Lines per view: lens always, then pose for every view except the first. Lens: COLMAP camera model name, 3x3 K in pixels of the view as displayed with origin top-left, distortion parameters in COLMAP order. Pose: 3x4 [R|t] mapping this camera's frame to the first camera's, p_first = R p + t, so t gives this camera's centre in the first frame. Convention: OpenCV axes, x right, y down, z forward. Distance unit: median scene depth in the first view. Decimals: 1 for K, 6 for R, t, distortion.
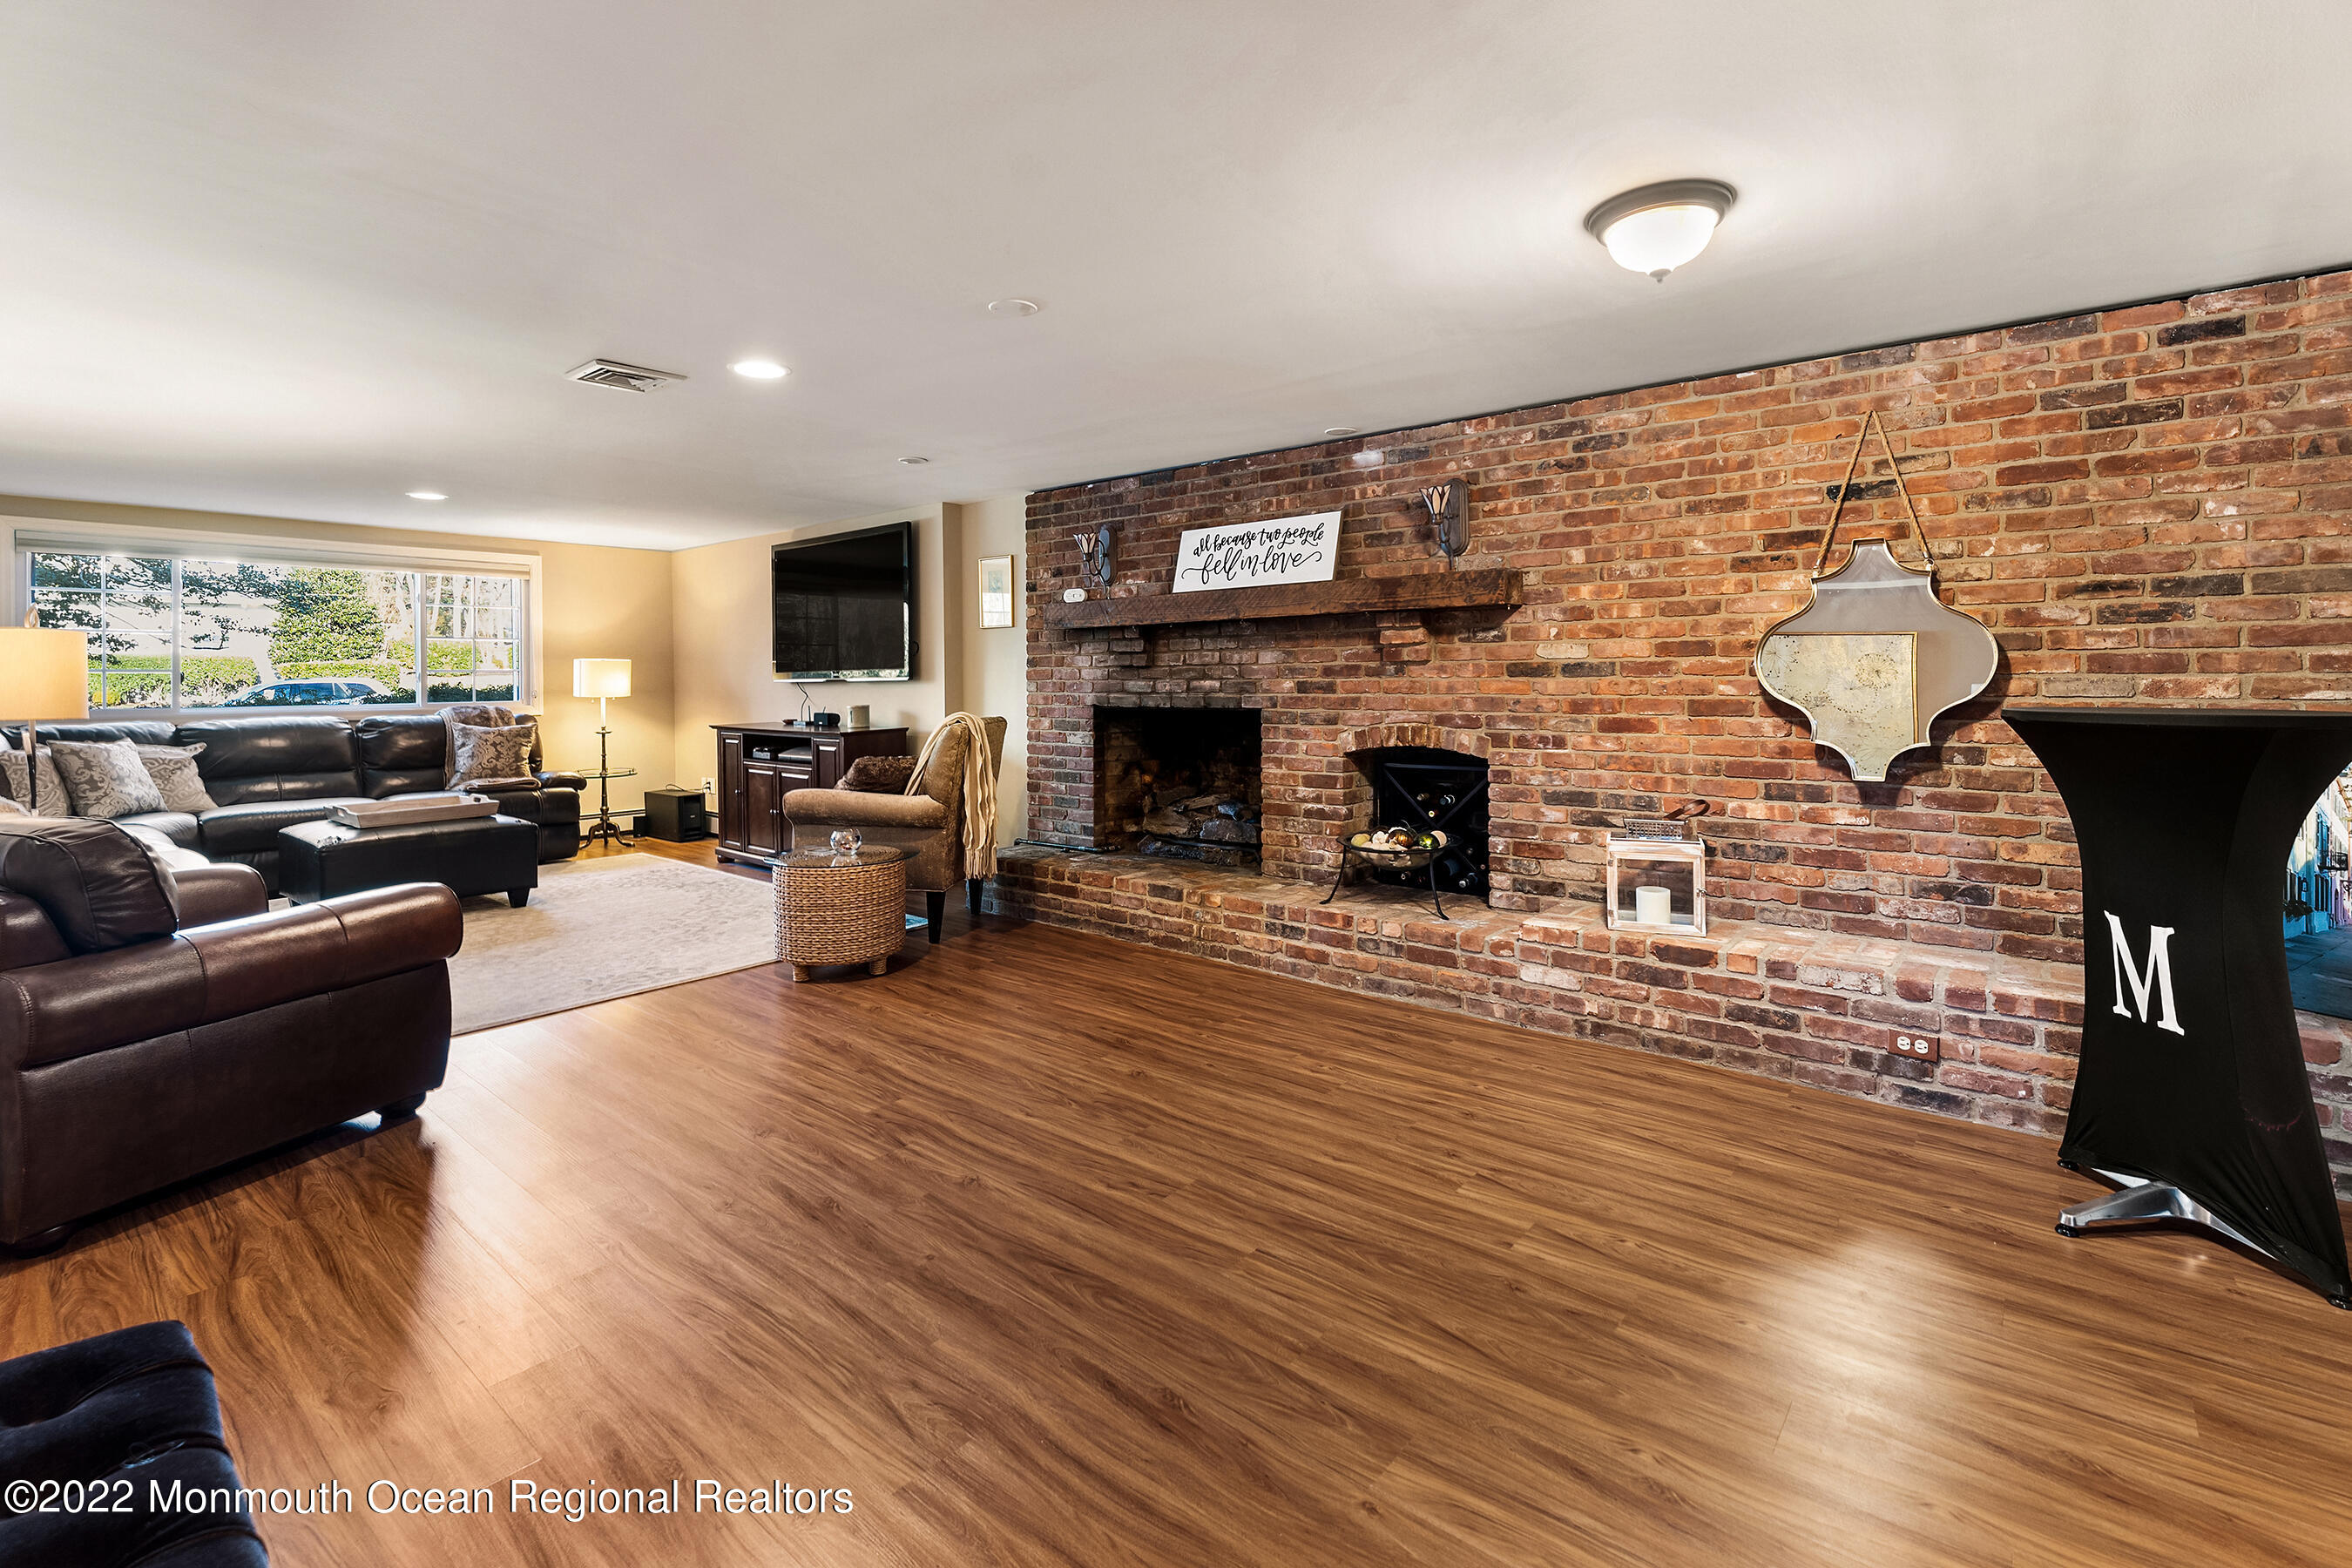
lens RADIAL K [[1077.3, 0, 1175.5], [0, 1077.3, 678.3], [0, 0, 1]] dist [-0.004586, -0.000847]
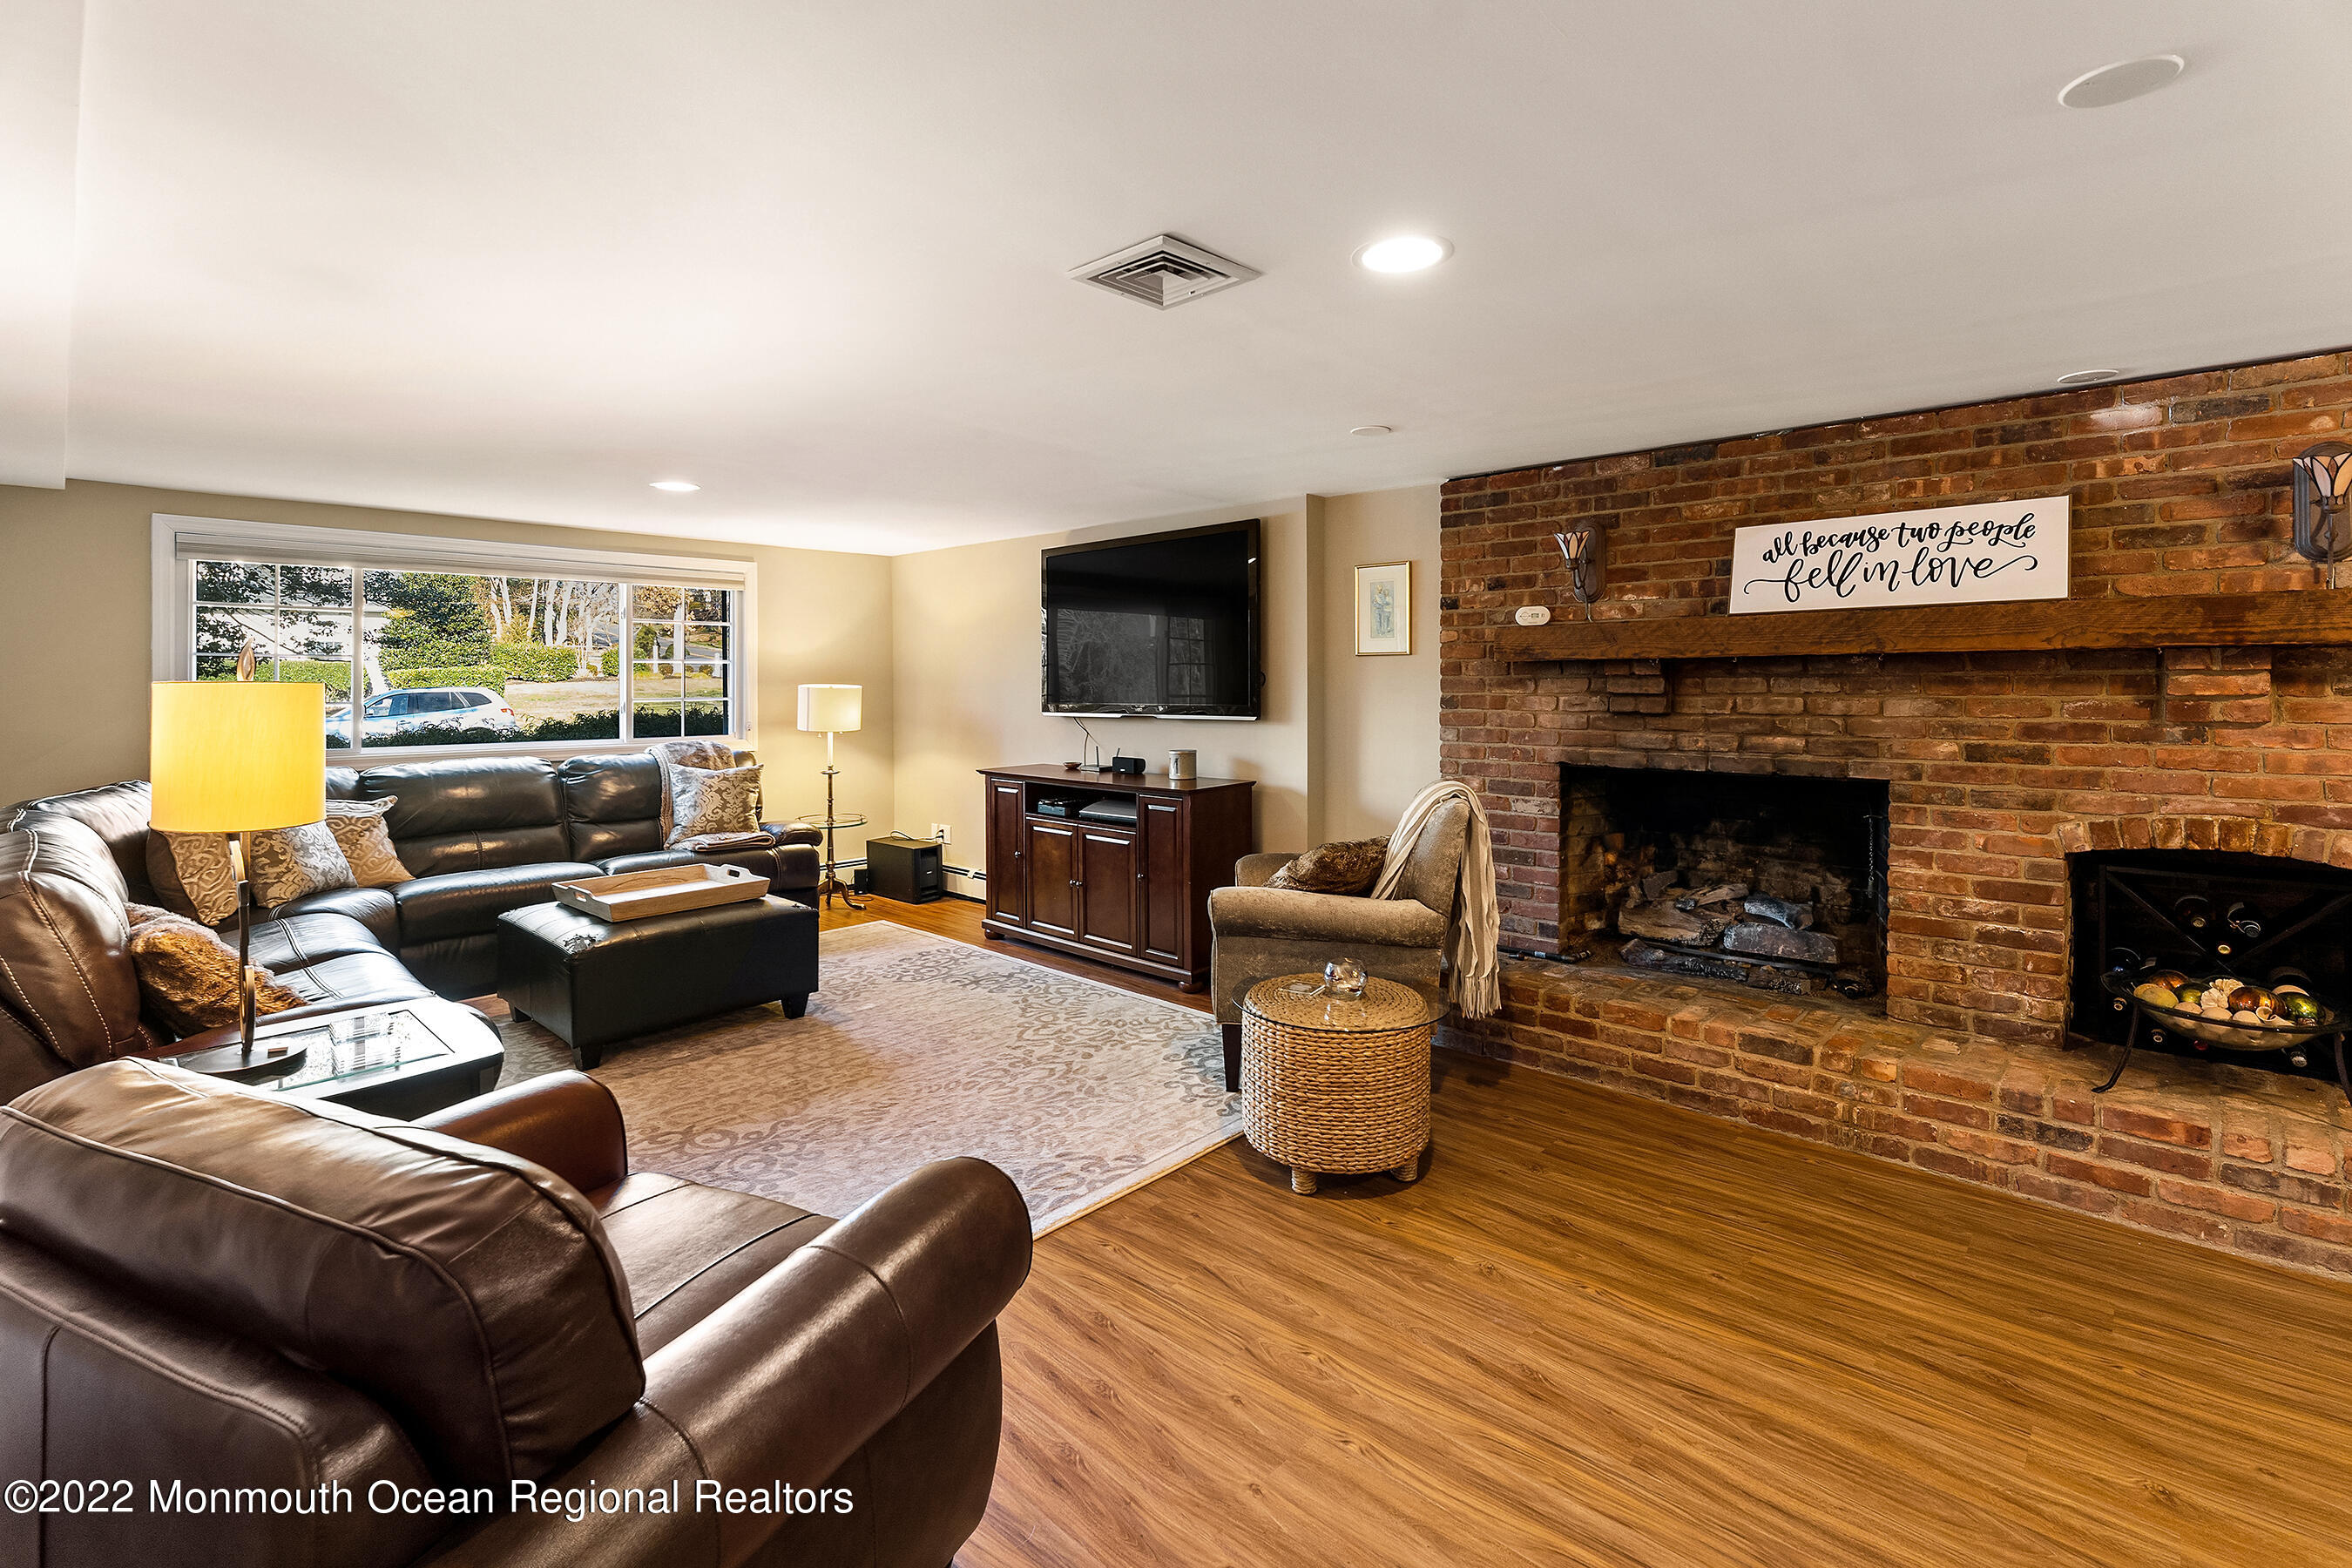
lens RADIAL K [[1077.3, 0, 1184.1], [0, 1077.3, 677.8], [0, 0, 1]] dist [-0.004586, -0.000847]
pose [[0.998685, 0.003317, -0.051164, -0.311861], [-0.003570, 0.999982, -0.004869, -0.030534], [0.051147, 0.005046, 0.998678, 0.255898]]
